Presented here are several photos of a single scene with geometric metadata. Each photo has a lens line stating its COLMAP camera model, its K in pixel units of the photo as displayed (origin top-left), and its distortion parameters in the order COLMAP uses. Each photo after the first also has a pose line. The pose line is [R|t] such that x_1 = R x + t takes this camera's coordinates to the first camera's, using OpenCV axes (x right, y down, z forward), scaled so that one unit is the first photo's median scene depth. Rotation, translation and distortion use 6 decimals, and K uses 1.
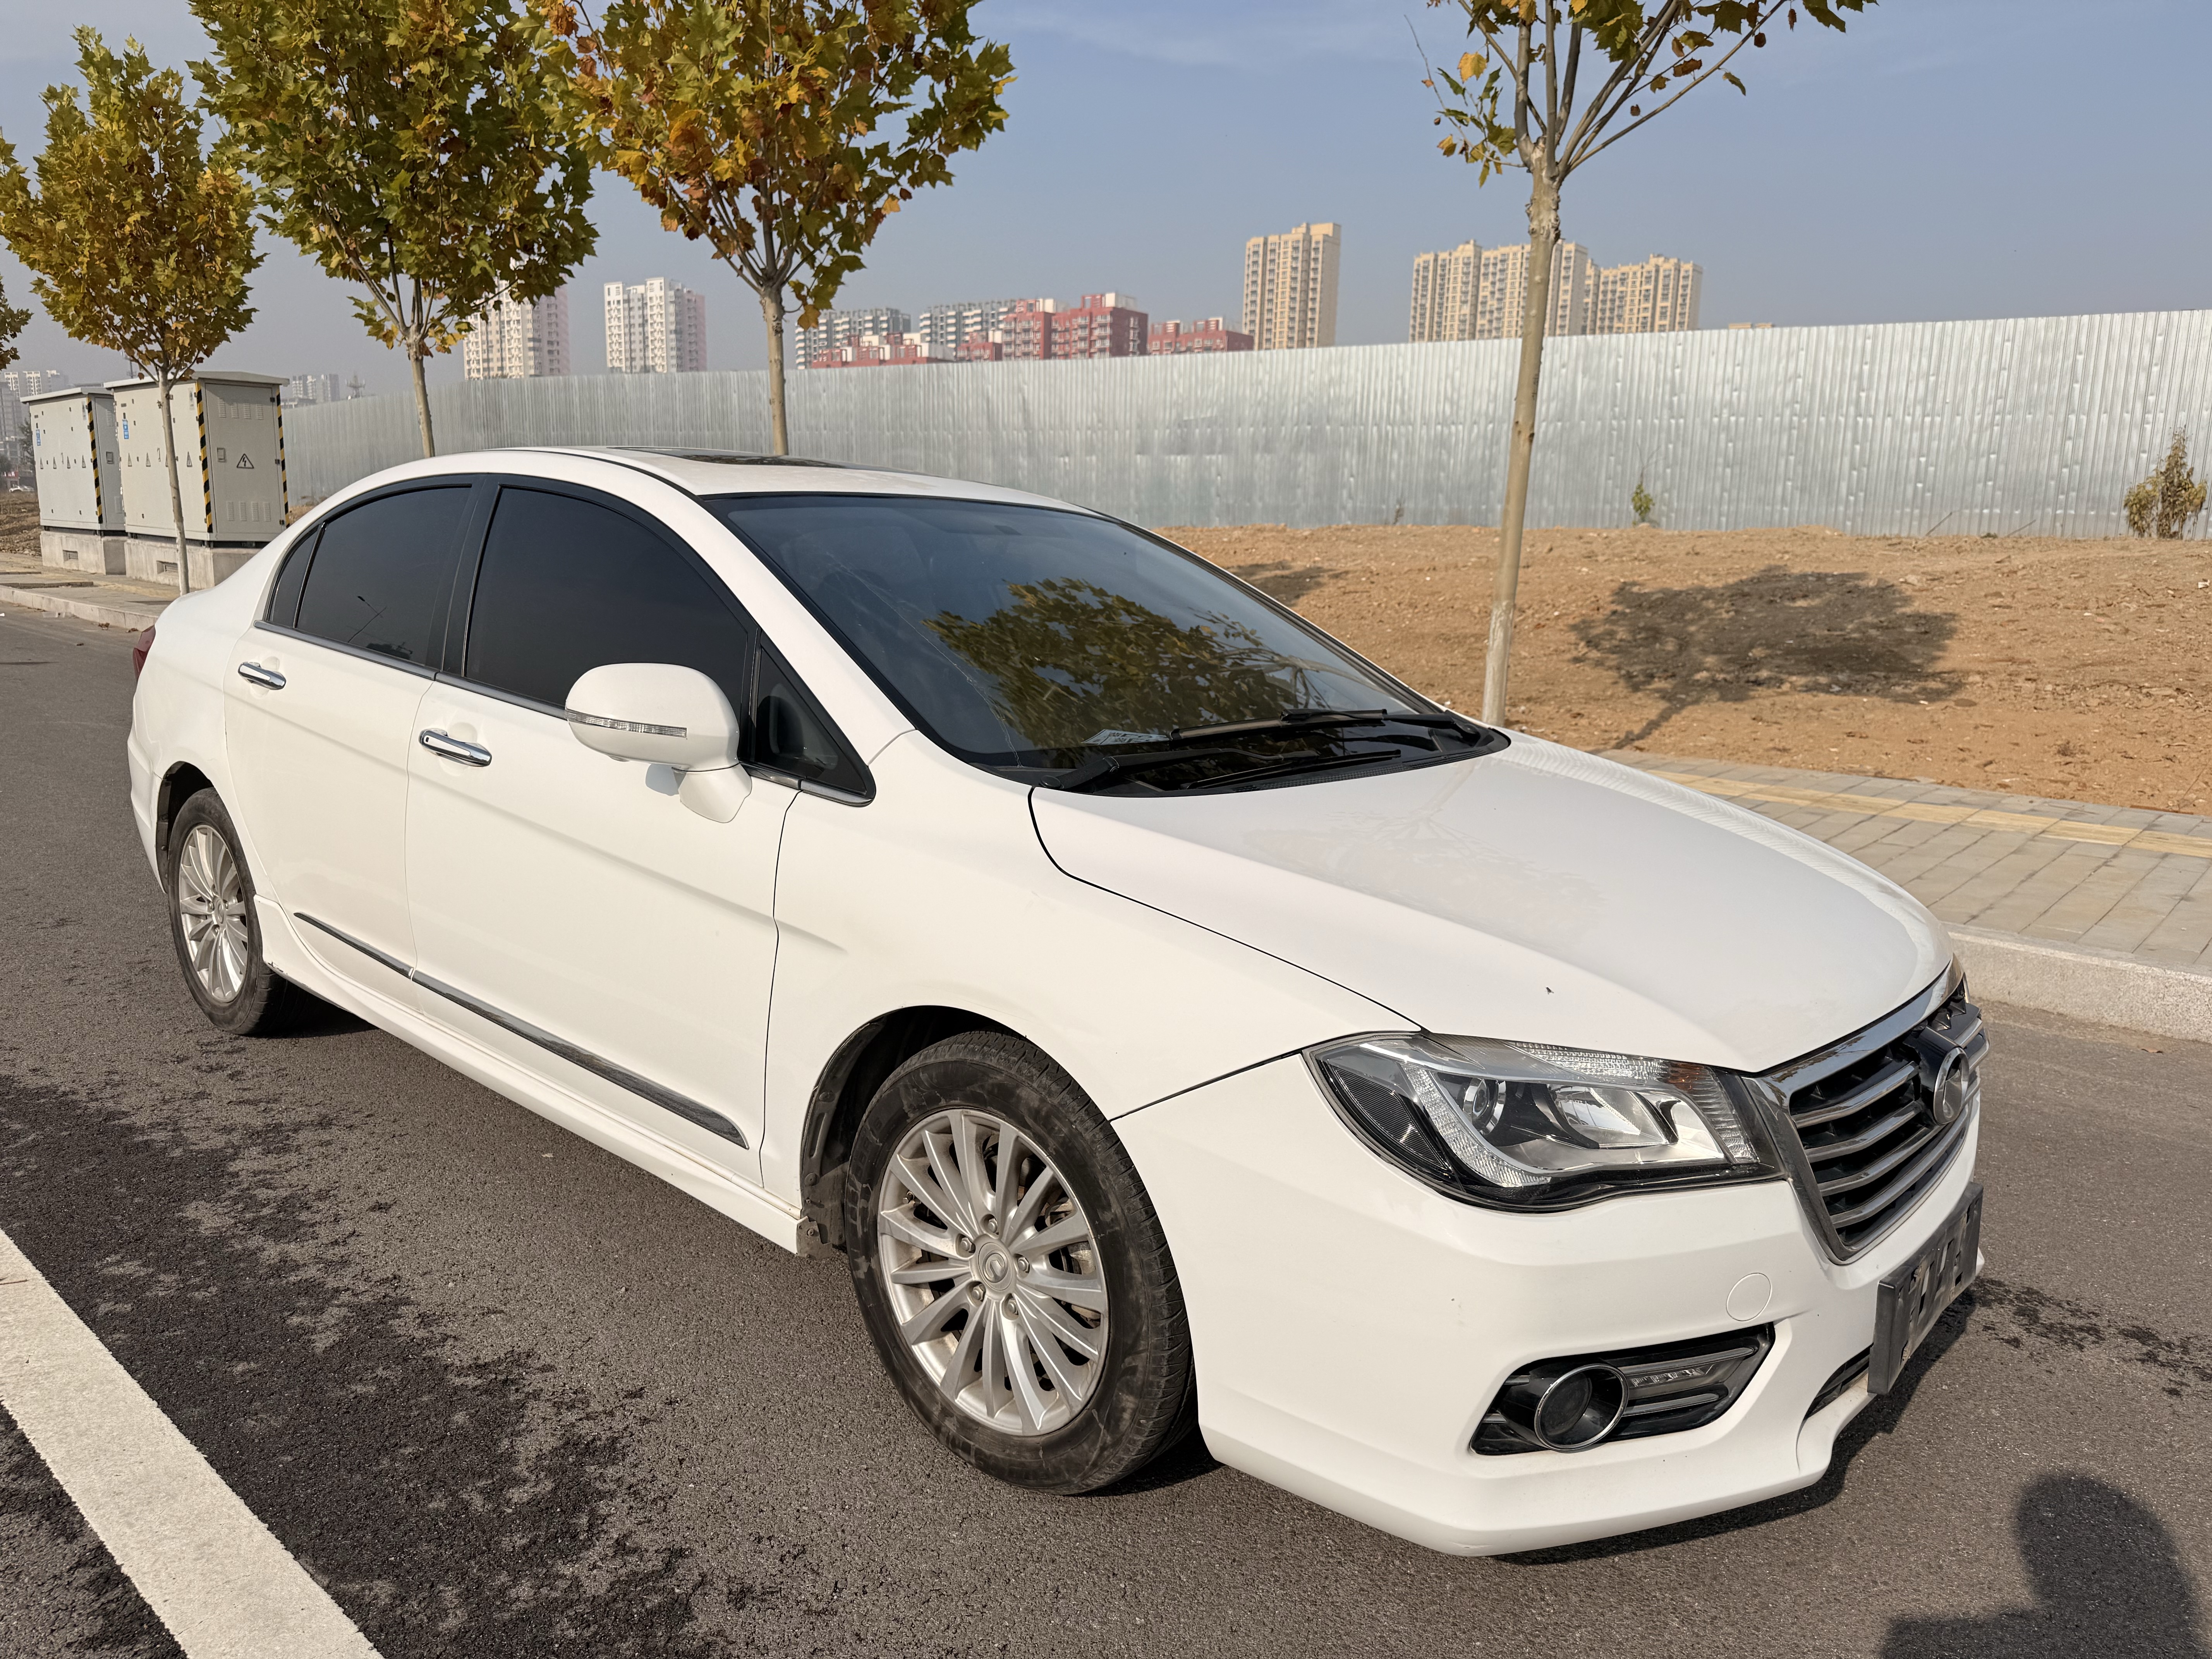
lens RADIAL K [[1569.3, 0, 1103.7], [0, 1569.3, 839.3], [0, 0, 1]] dist [0.018667, -0.030937]
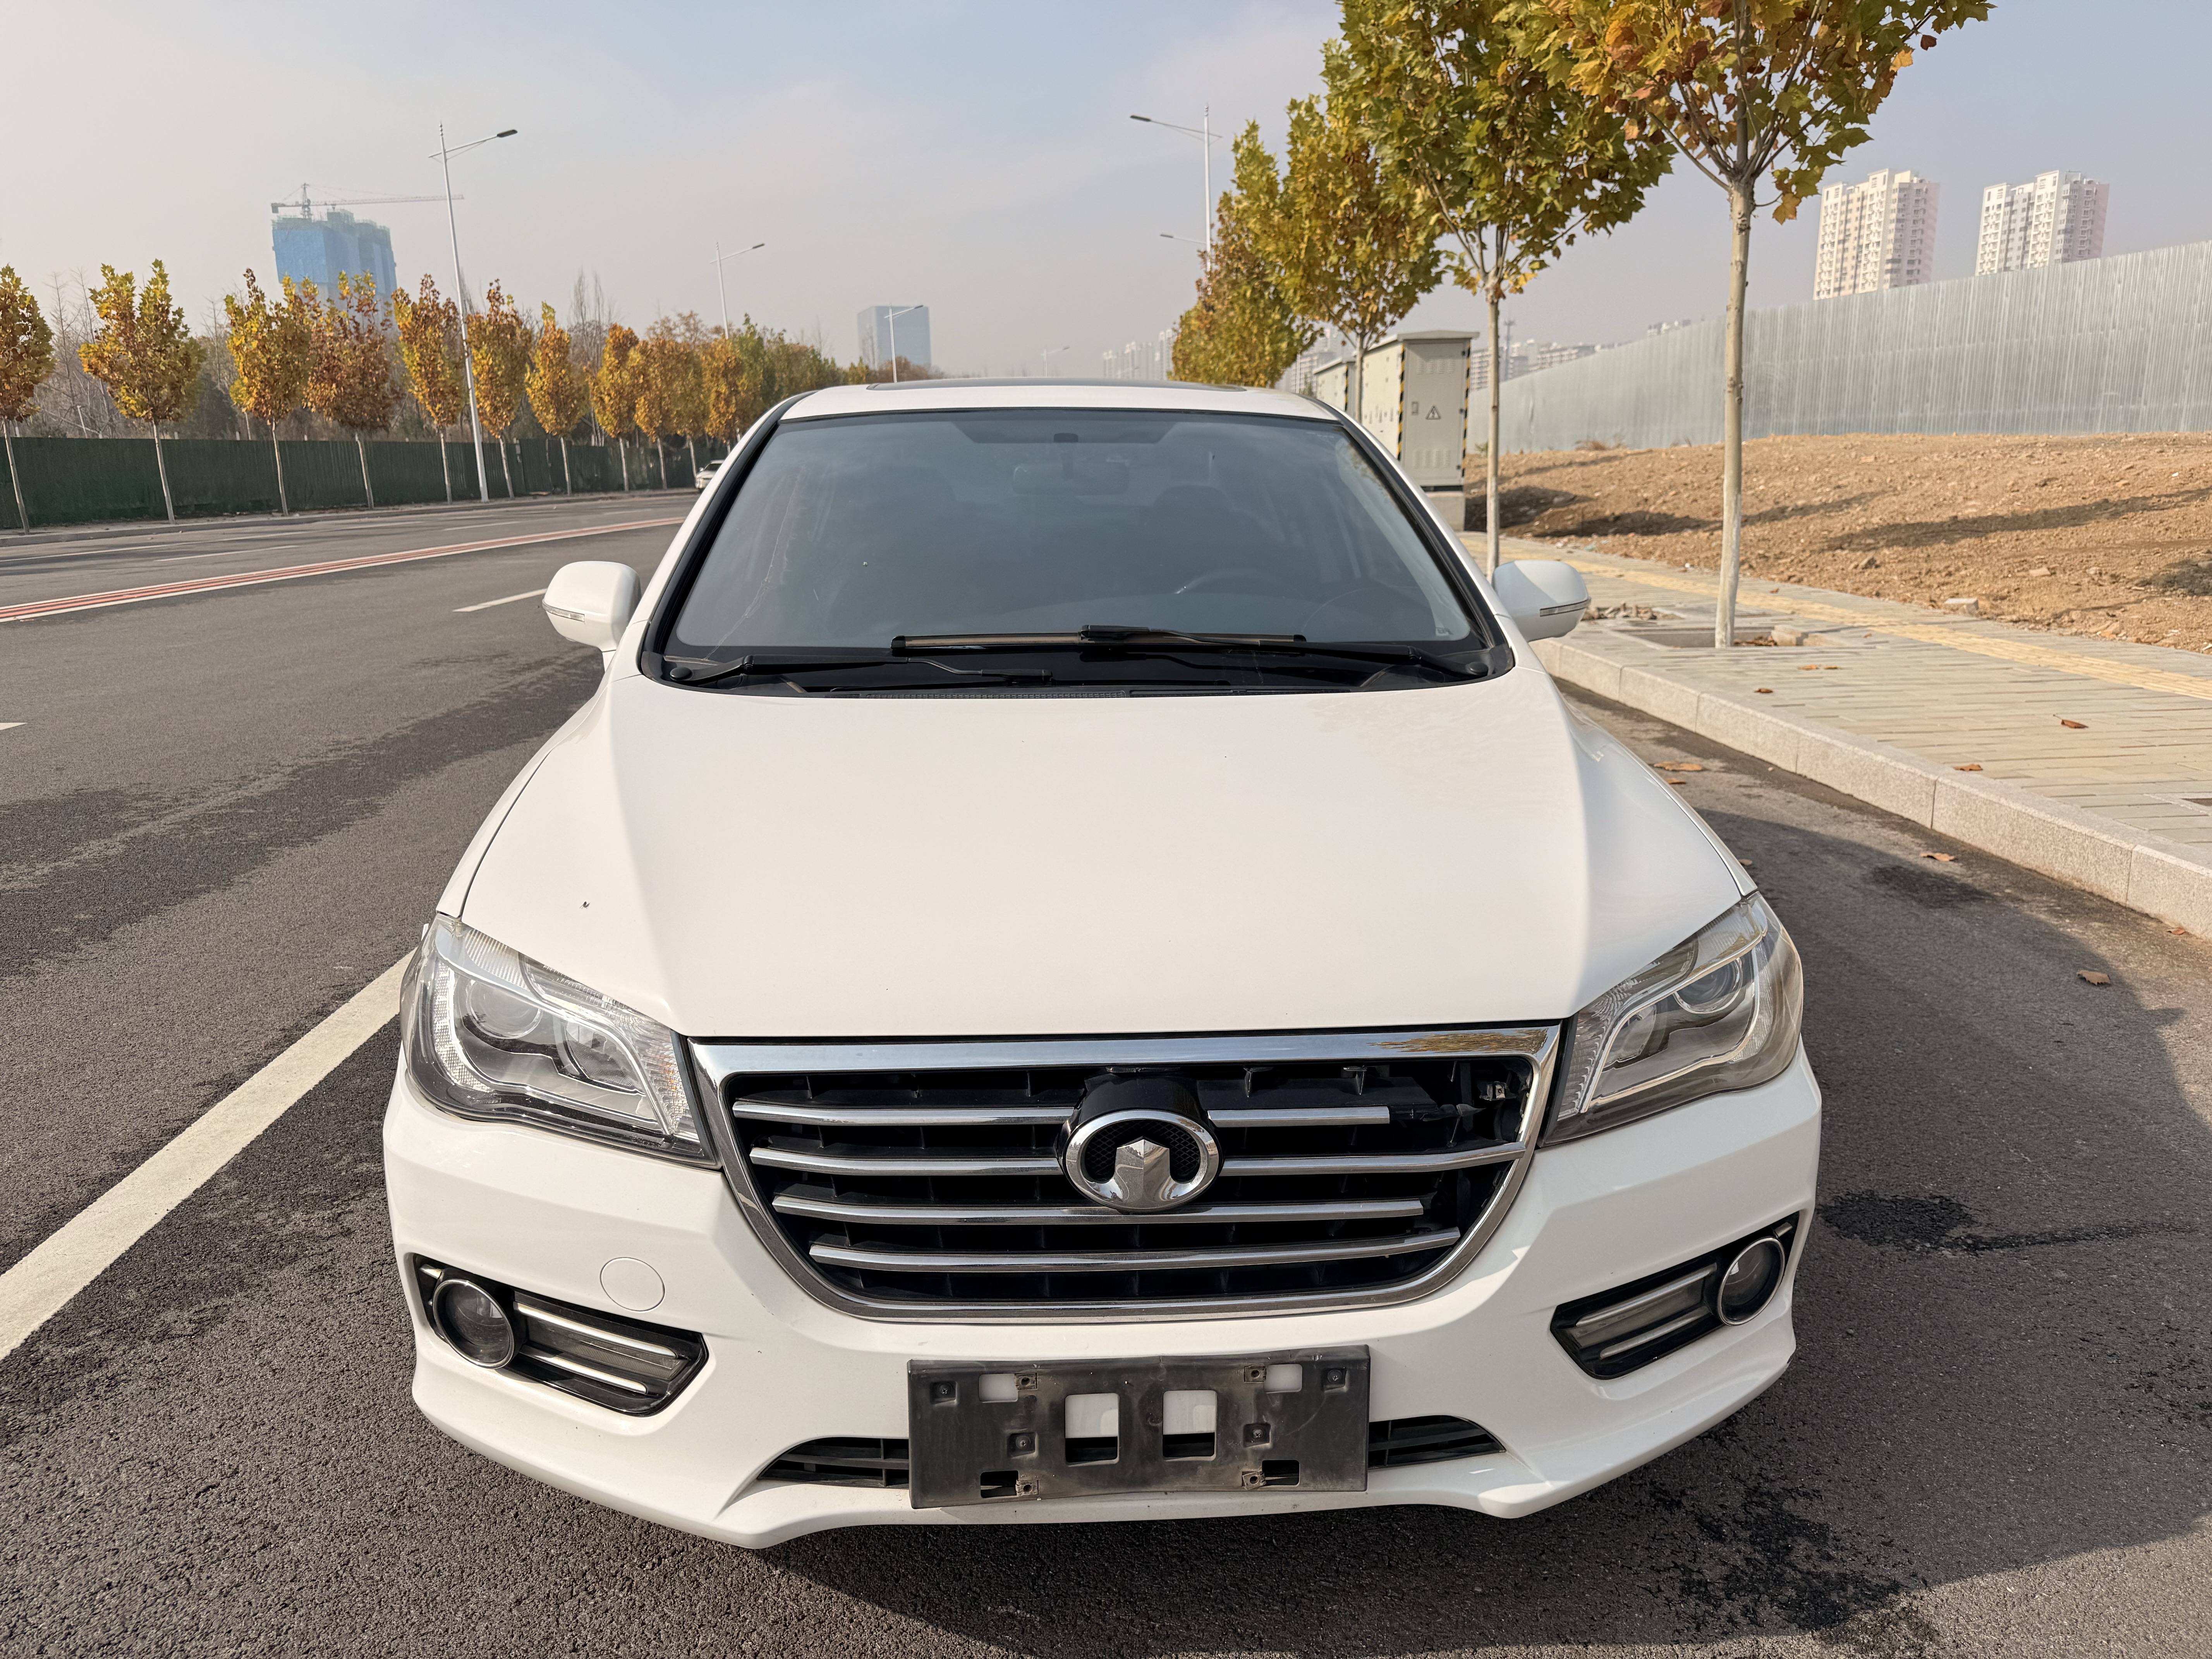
lens RADIAL K [[1569.3, 0, 1089.3], [0, 1569.3, 844.4], [0, 0, 1]] dist [0.018667, -0.030937]
pose [[0.698216, 0.132983, -0.703427, 0.130030], [-0.105051, 0.990991, 0.083074, -0.005498], [0.708138, 0.015892, 0.705896, 0.062269]]
